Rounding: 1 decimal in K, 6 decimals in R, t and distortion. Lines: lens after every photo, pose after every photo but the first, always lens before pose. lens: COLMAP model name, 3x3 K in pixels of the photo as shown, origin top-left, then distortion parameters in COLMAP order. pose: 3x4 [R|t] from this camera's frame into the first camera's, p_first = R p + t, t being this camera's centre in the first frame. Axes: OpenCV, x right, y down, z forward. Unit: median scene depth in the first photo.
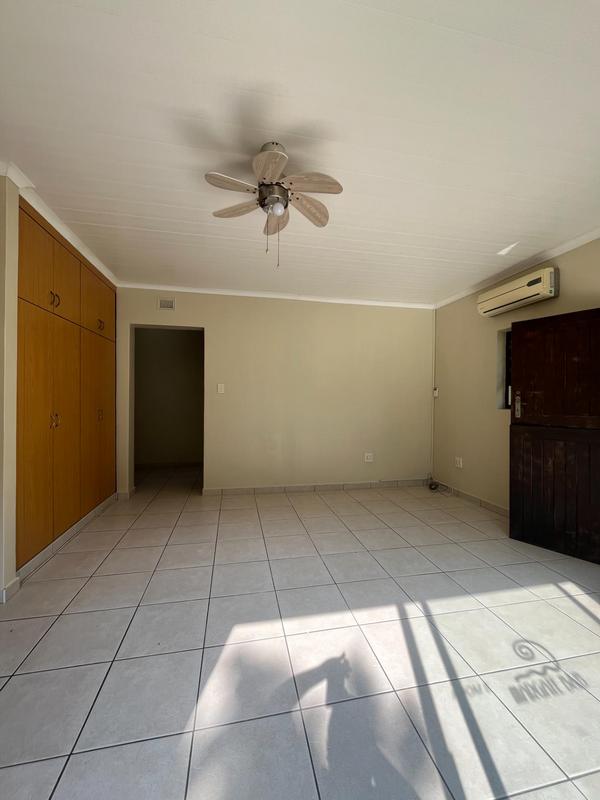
lens RADIAL K [[328.0, 0, 303.1], [0, 328.0, 398.0], [0, 0, 1]] dist [-0.001366, 0.000677]
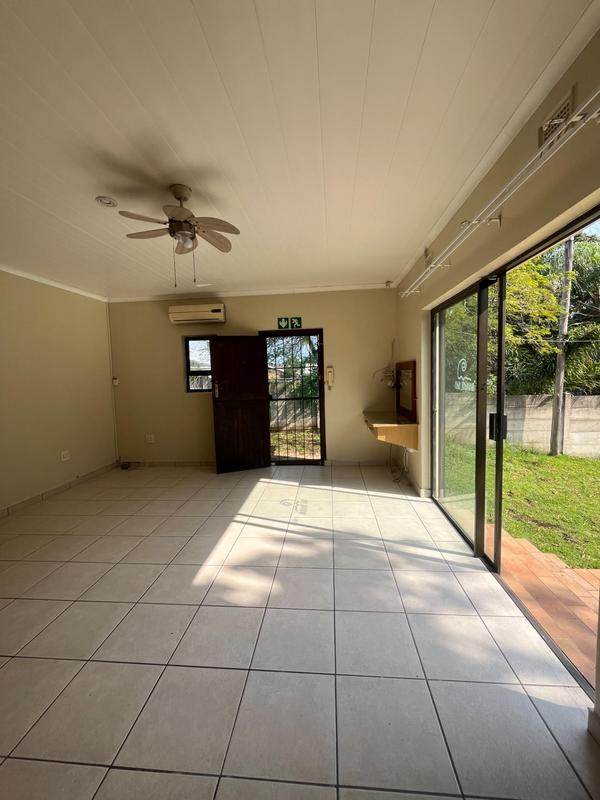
lens RADIAL K [[328.0, 0, 306.6], [0, 328.0, 401.3], [0, 0, 1]] dist [-0.001366, 0.000677]
pose [[0.276602, -0.098255, 0.955948, -0.737535], [0.026625, 0.995161, 0.094581, -0.060585], [-0.960616, -0.000709, 0.277880, 0.151289]]
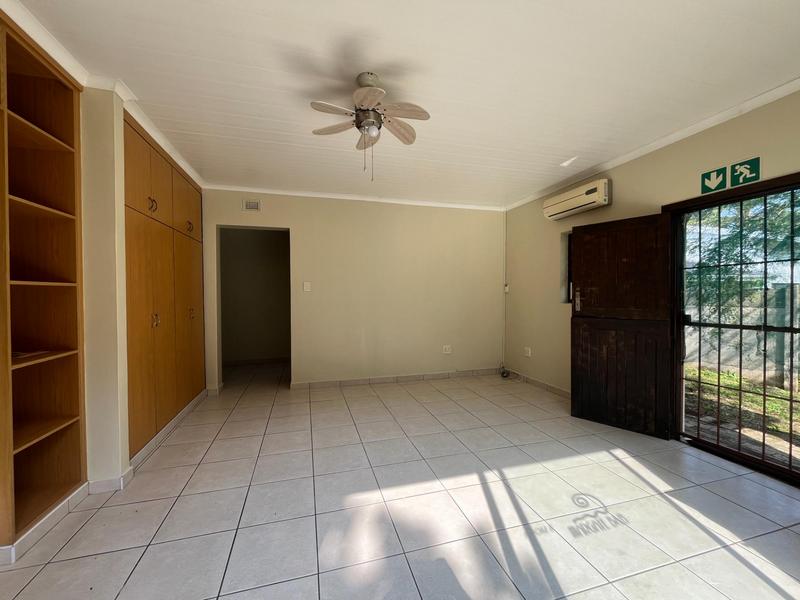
lens RADIAL K [[328.0, 0, 399.4], [0, 328.0, 297.7], [0, 0, 1]] dist [-0.001366, 0.000677]
pose [[0.997333, -0.012334, 0.071932, -0.046303], [0.011303, 0.999828, 0.014719, -0.009299], [-0.072101, -0.013867, 0.997301, -0.093486]]
